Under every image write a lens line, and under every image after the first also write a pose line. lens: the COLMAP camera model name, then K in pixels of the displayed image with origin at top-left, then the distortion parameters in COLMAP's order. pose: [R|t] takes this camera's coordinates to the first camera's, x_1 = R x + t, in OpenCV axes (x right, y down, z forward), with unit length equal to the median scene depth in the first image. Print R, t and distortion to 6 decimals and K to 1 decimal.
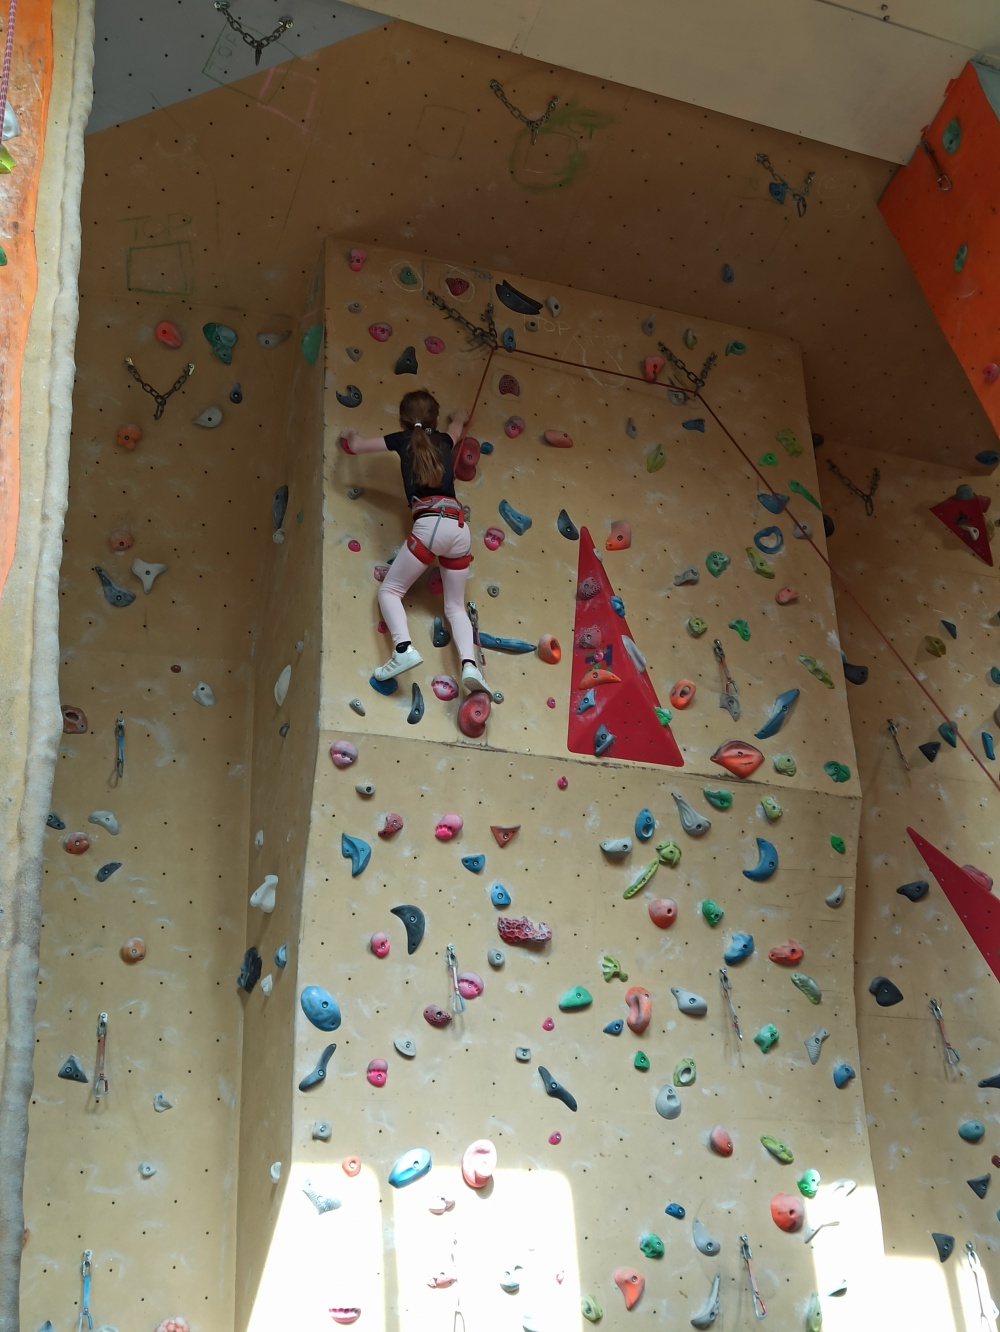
lens RADIAL K [[980.0, 0, 500.0], [0, 980.0, 666.0], [0, 0, 1]] dist [0.068257, -0.064008]
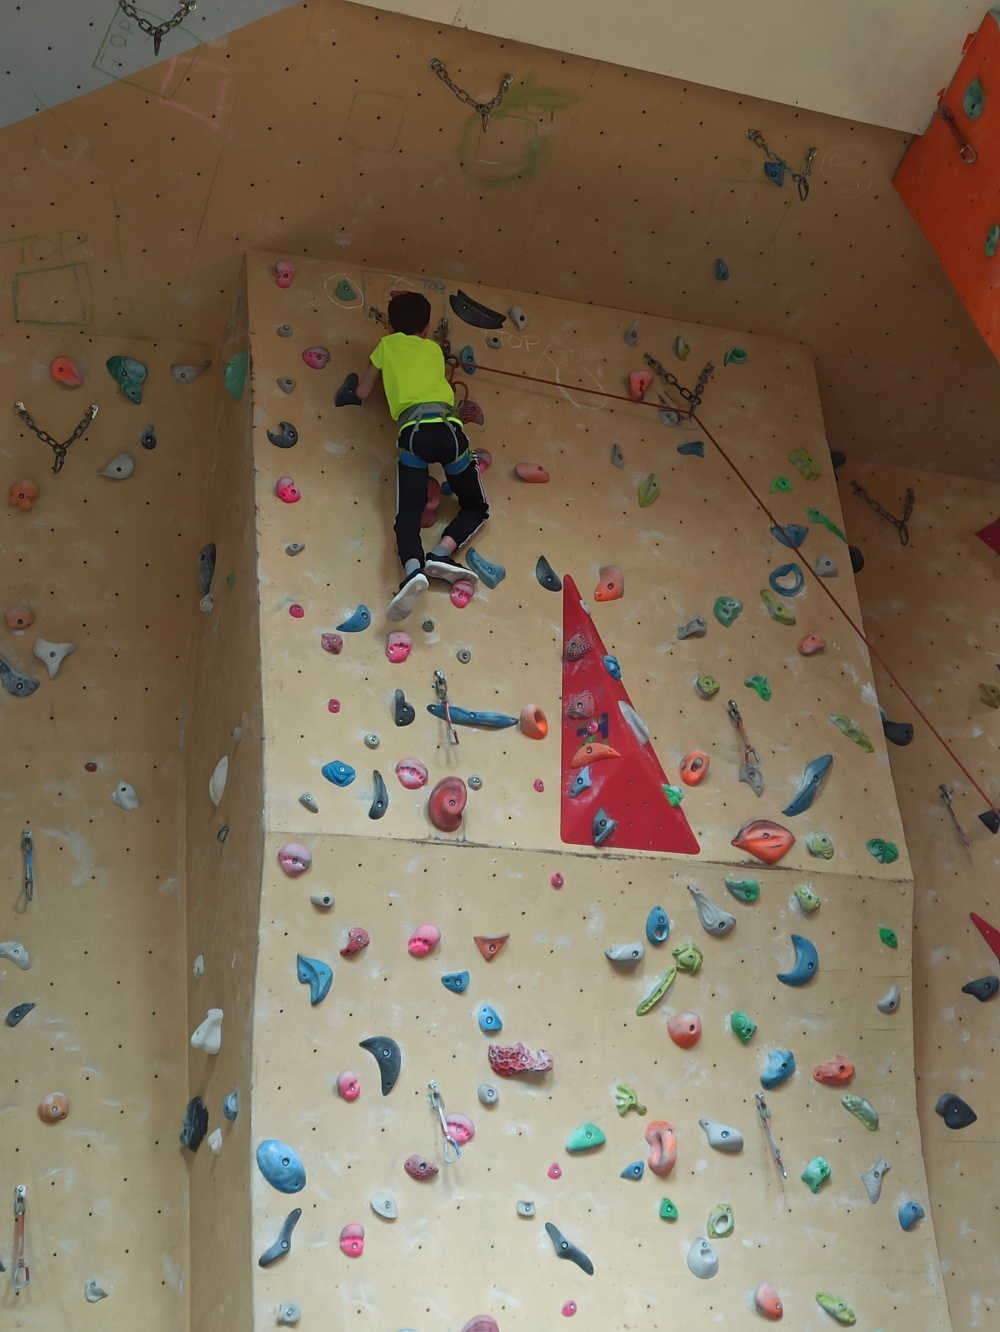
lens RADIAL K [[980.0, 0, 500.0], [0, 980.0, 666.0], [0, 0, 1]] dist [0.068257, -0.064008]
pose [[0.998504, -0.047944, 0.026273, 0.001564], [0.049747, 0.996095, -0.072933, -0.004525], [-0.022674, 0.074131, 0.996991, 0.155340]]
